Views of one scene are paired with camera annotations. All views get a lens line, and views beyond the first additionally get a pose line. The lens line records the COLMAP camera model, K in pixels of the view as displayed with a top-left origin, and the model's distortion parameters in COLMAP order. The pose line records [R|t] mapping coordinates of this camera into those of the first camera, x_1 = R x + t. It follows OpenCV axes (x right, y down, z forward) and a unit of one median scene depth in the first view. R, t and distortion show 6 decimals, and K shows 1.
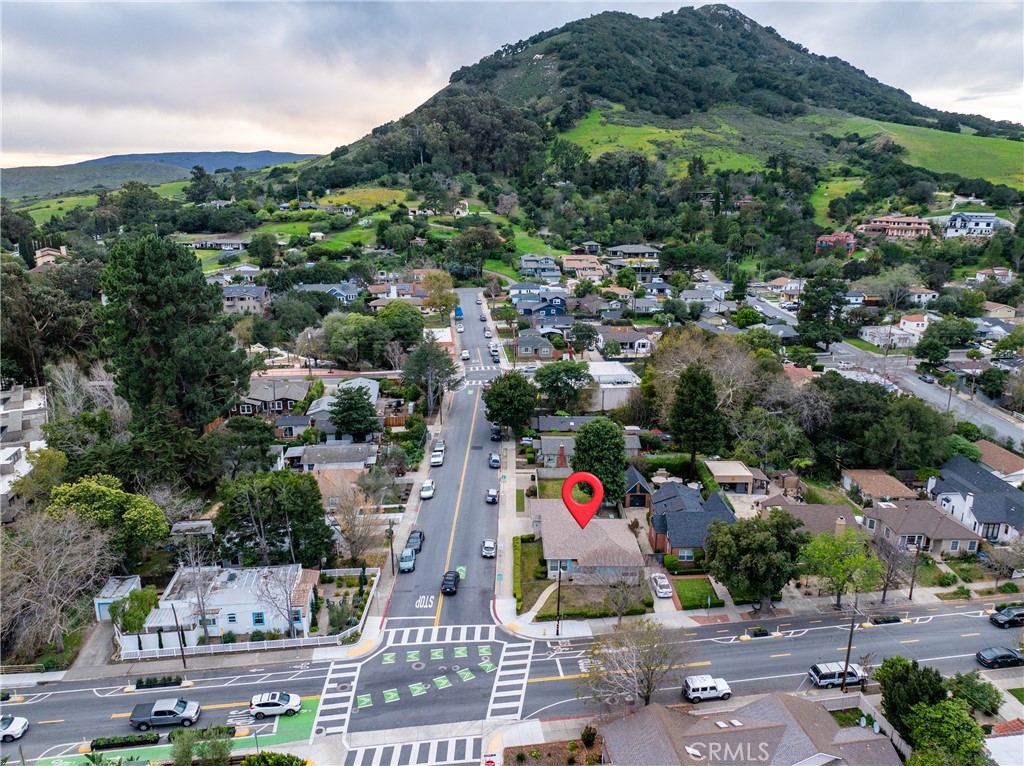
lens RADIAL K [[720.6, 0, 515.3], [0, 720.6, 377.7], [0, 0, 1]] dist [-0.046794, 0.020318]
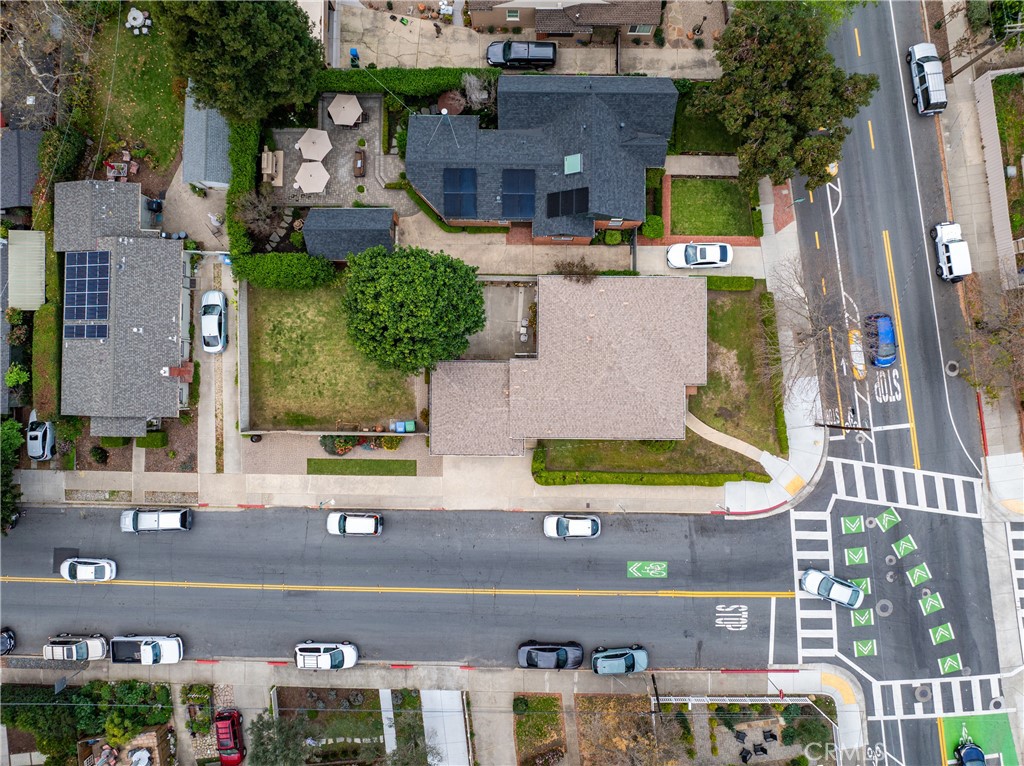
lens RADIAL K [[711.9, 0, 511.3], [0, 711.9, 412.6], [0, 0, 1]] dist [-0.062048, 0.037930]
pose [[0.011589, -0.999932, 0.001544, 0.015003], [0.259443, 0.004498, 0.965748, -0.092193], [-0.965689, -0.010791, 0.259477, 0.251047]]
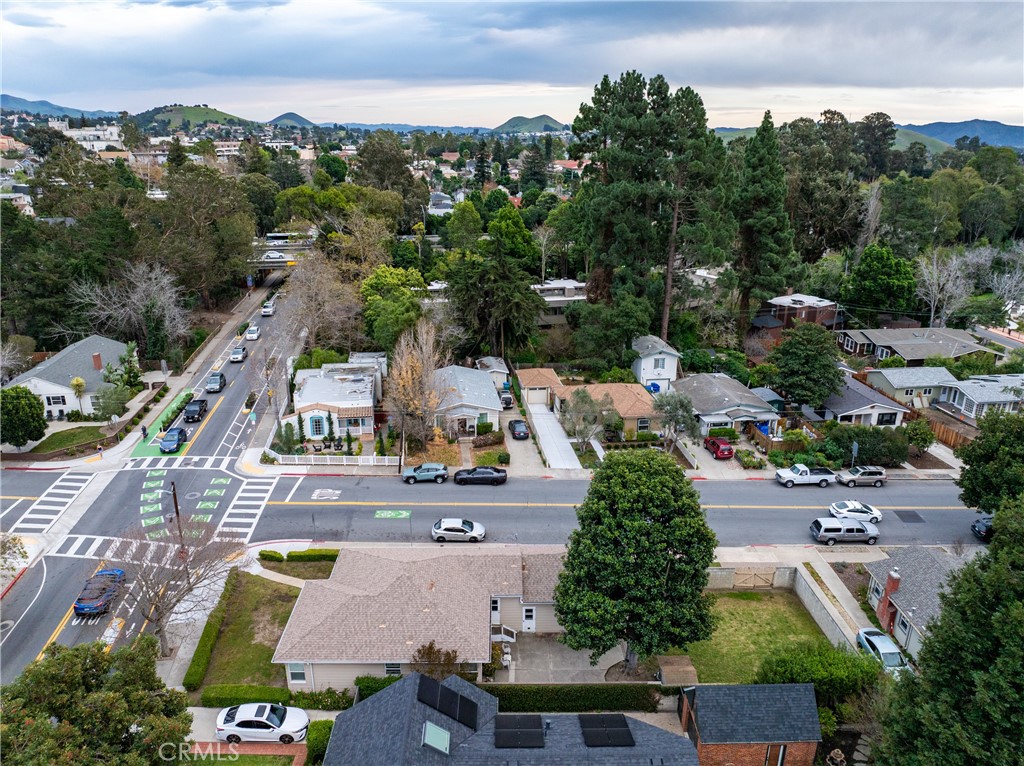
lens RADIAL K [[711.9, 0, 511.3], [0, 711.9, 412.6], [0, 0, 1]] dist [-0.062048, 0.037930]
pose [[0.013354, 0.359233, -0.933152, 0.139283], [-0.262888, 0.901666, 0.343350, -0.021802], [0.964734, 0.240729, 0.106479, 0.266184]]
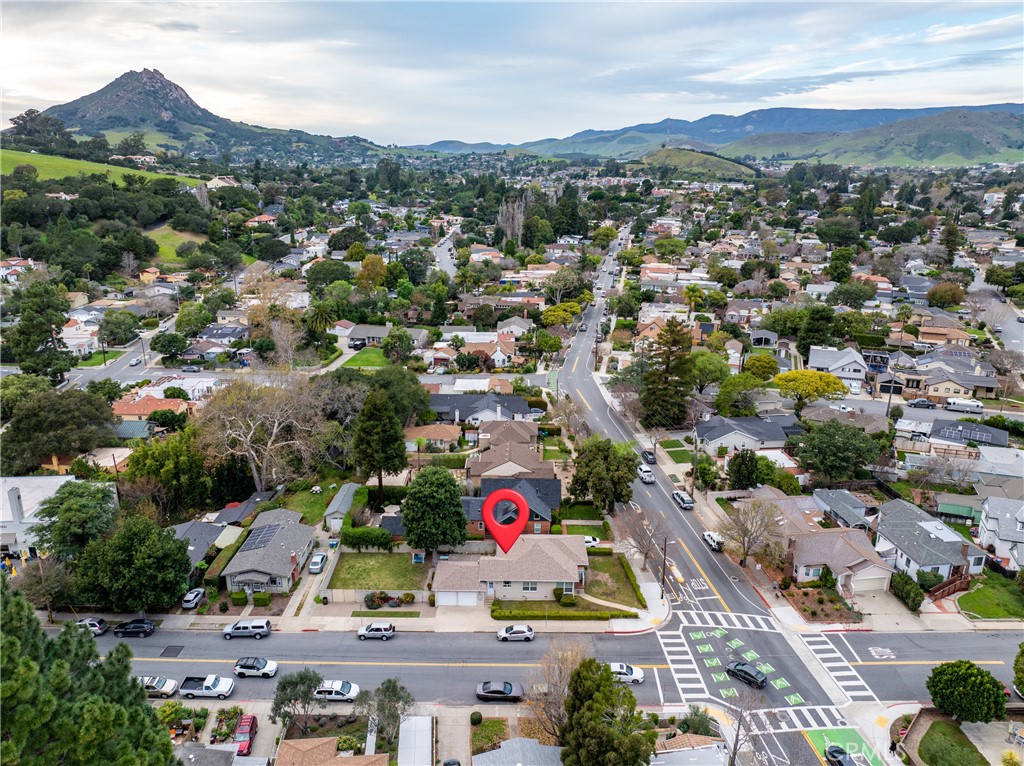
lens RADIAL K [[720.6, 0, 515.3], [0, 720.6, 377.7], [0, 0, 1]] dist [-0.046794, 0.020318]
pose [[0.014904, -0.294673, 0.955482, -0.224005], [0.246341, 0.927215, 0.282113, -0.088207], [-0.969069, 0.231170, 0.086409, 0.236615]]
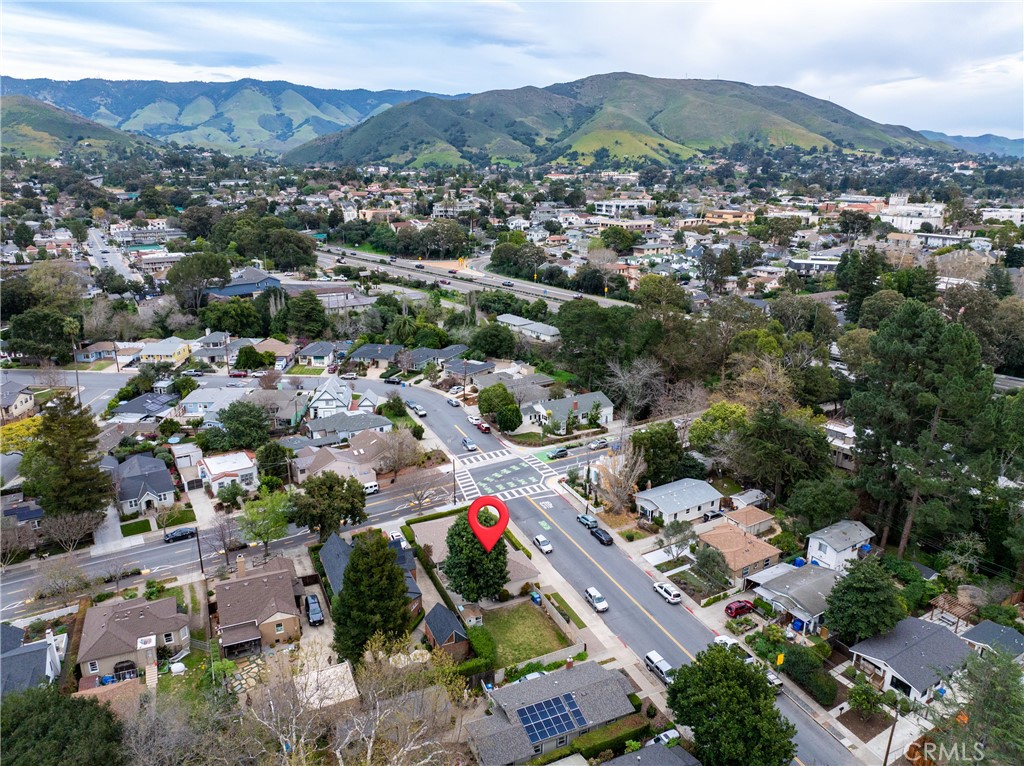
lens RADIAL K [[720.6, 0, 515.3], [0, 720.6, 377.7], [0, 0, 1]] dist [-0.046794, 0.020318]
pose [[-0.911170, 0.106739, -0.397965, 0.126632], [-0.116412, 0.859820, 0.497149, -0.165971], [0.395244, 0.499315, -0.771017, 0.493865]]
